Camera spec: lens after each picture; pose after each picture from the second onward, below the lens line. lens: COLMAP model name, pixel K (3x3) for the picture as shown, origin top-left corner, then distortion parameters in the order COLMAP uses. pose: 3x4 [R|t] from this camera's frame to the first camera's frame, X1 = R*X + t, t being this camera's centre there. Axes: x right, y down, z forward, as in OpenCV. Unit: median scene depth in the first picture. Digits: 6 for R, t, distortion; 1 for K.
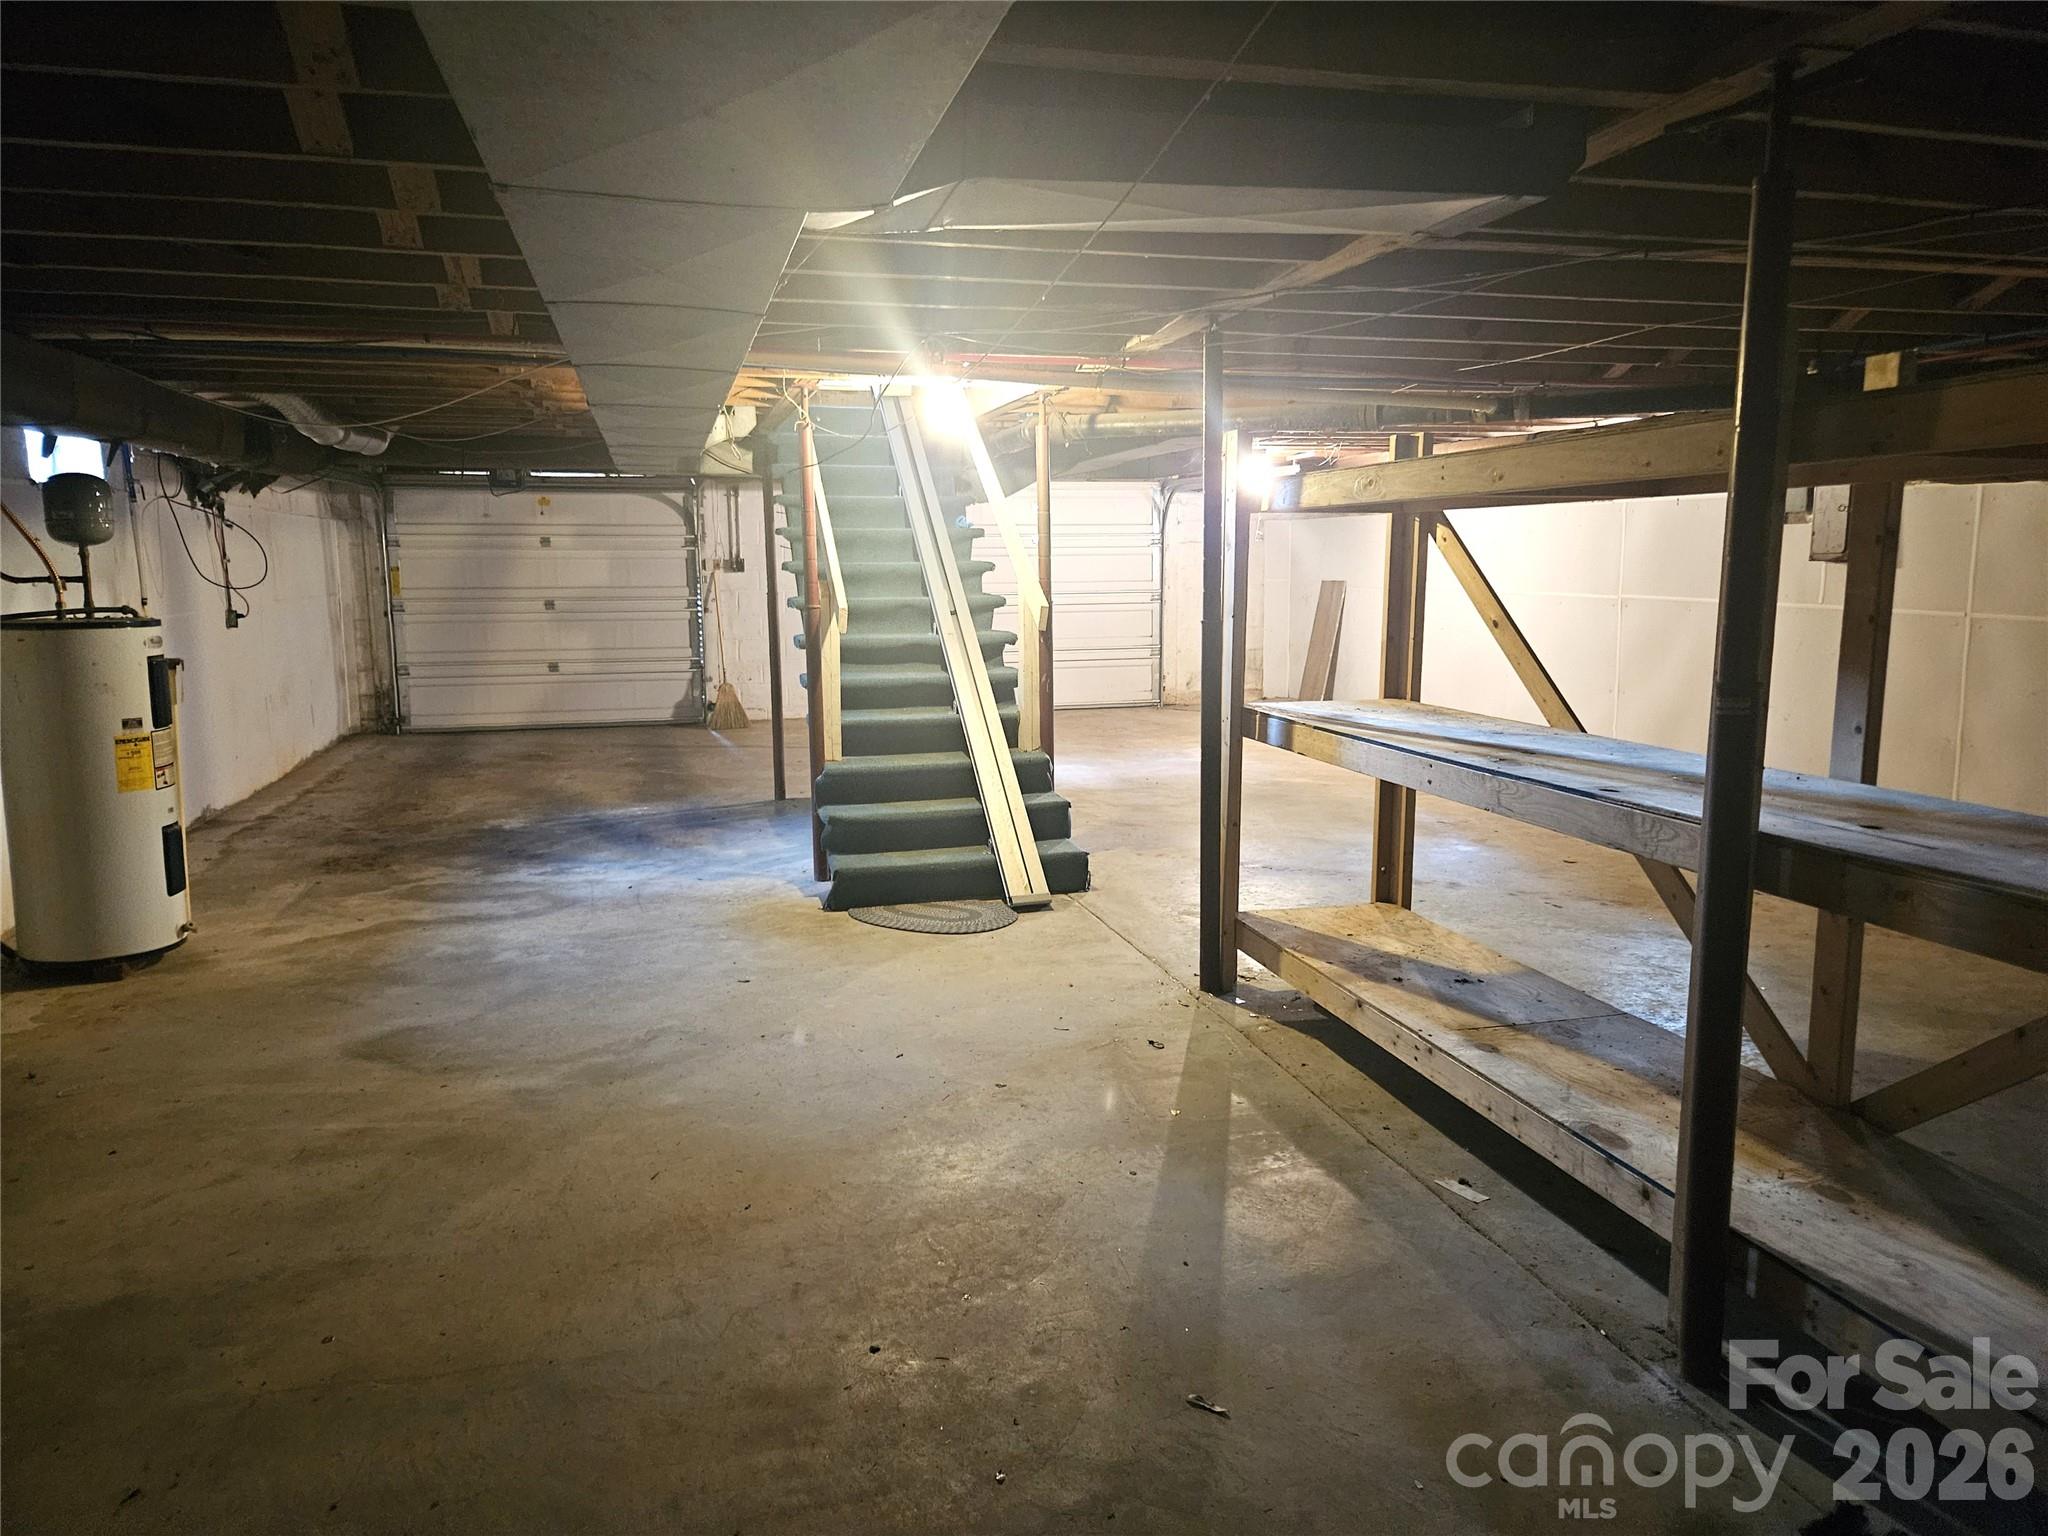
lens RADIAL K [[1394.7, 0, 1032.1], [0, 1394.7, 775.5], [0, 0, 1]] dist [0.087824, -0.077639]
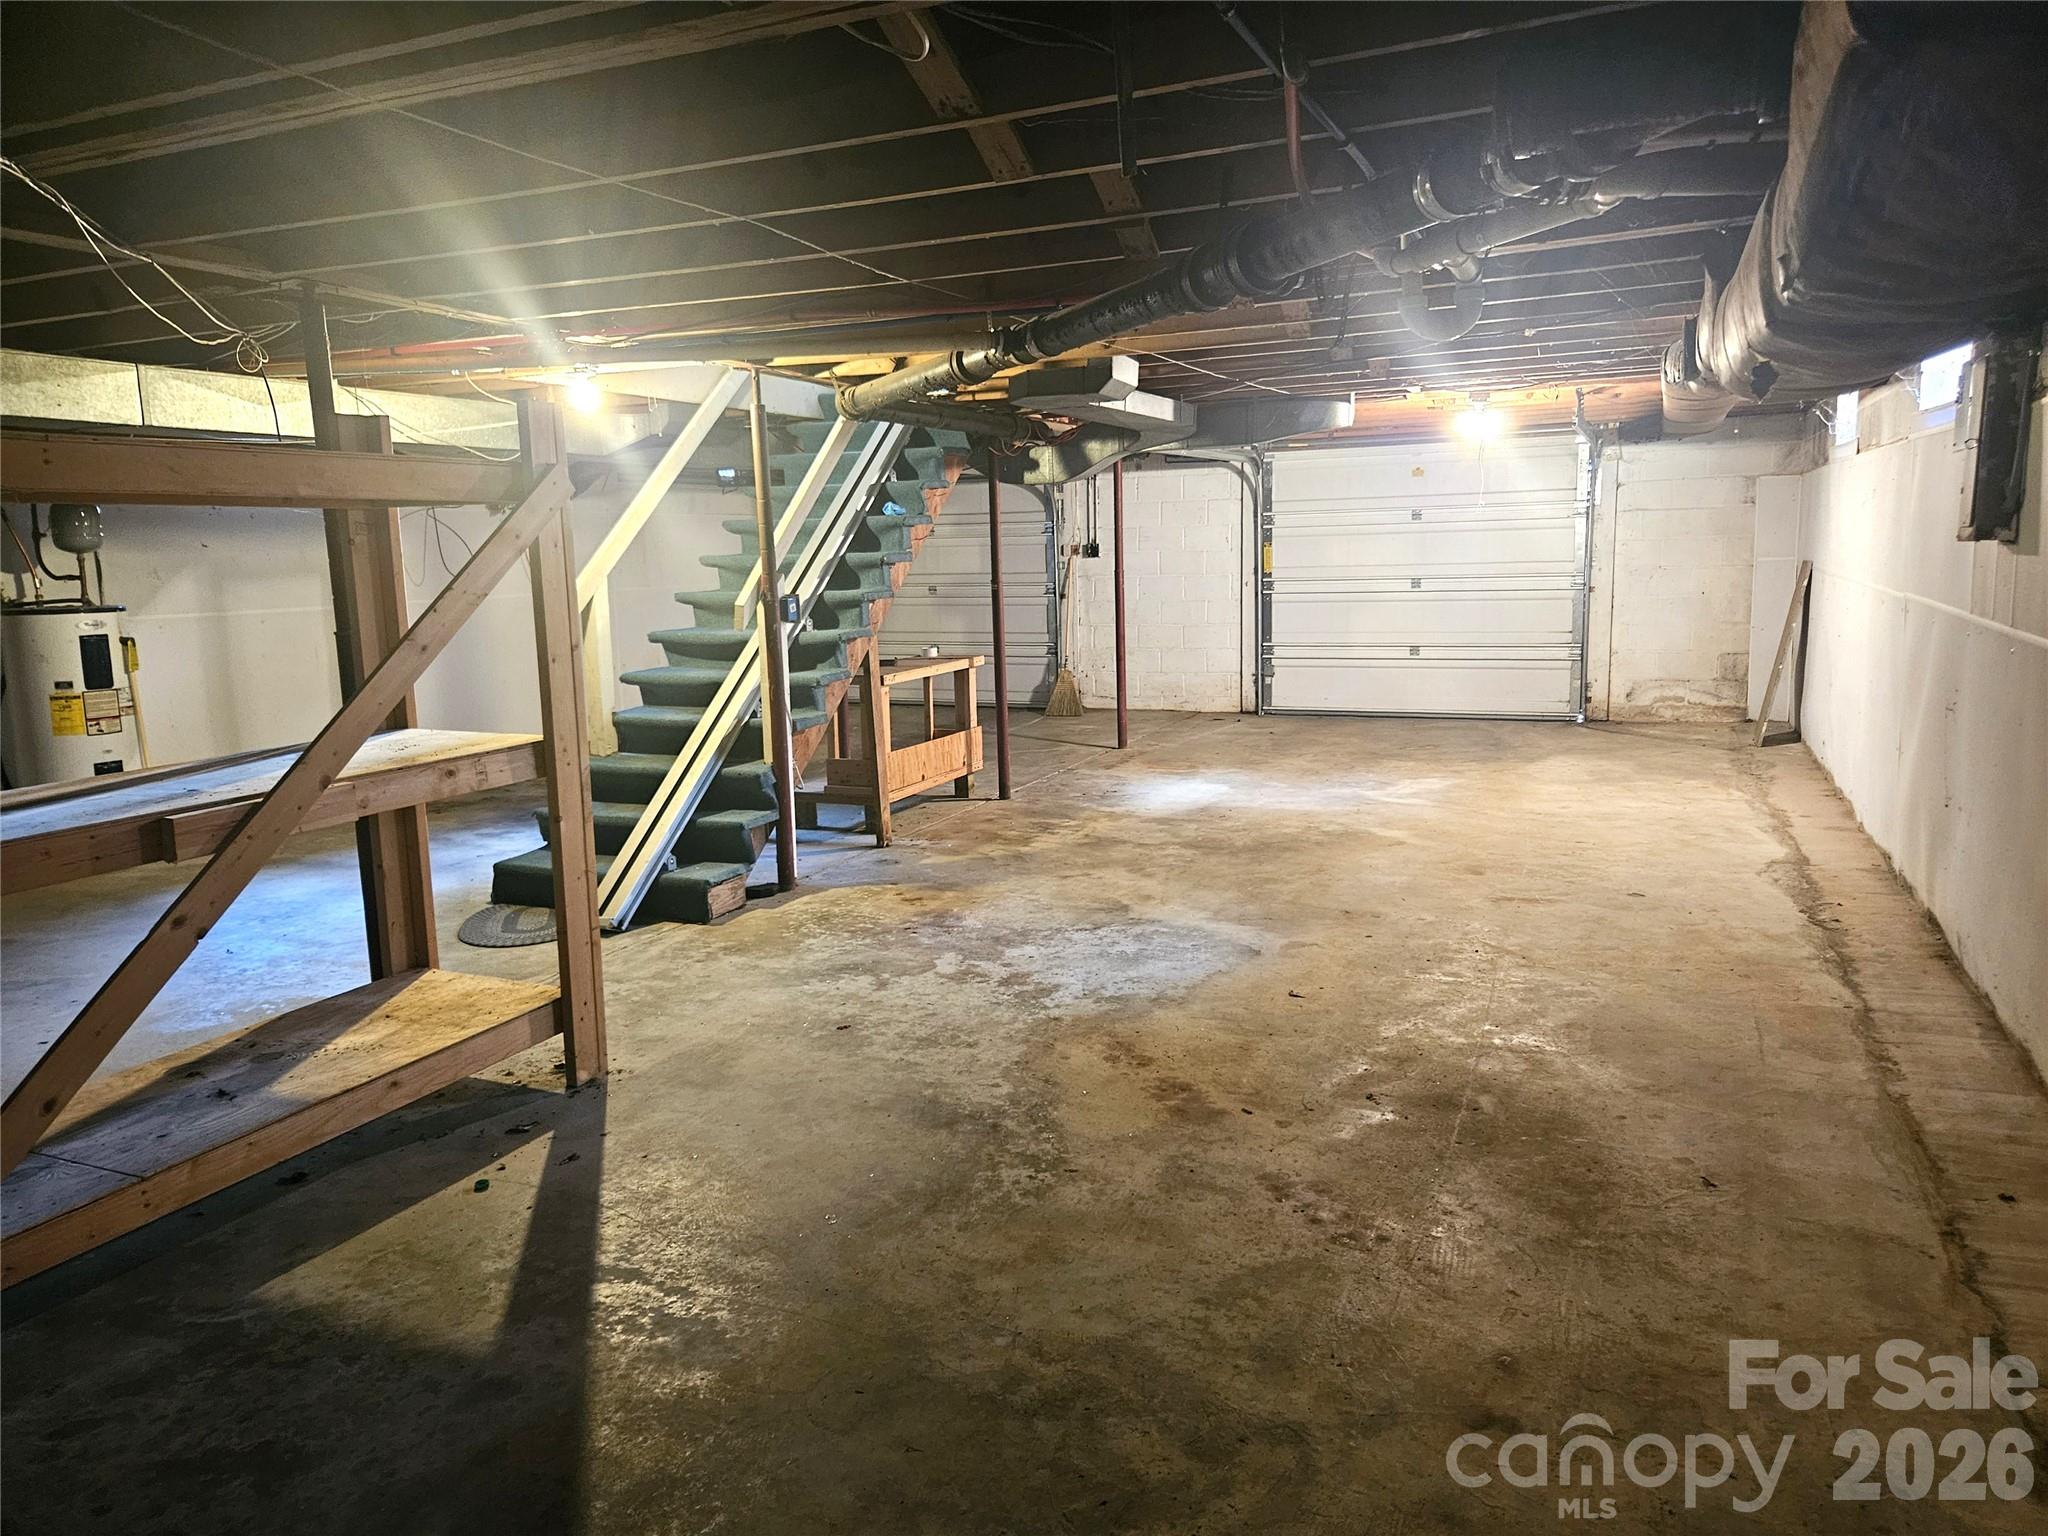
lens RADIAL K [[1394.7, 0, 1032.1], [0, 1394.7, 775.5], [0, 0, 1]] dist [0.087824, -0.077639]
pose [[0.772957, 0.091736, -0.627792, 0.451517], [-0.079362, 0.995700, 0.047784, -0.043020], [0.629476, 0.012888, 0.776913, 0.256054]]
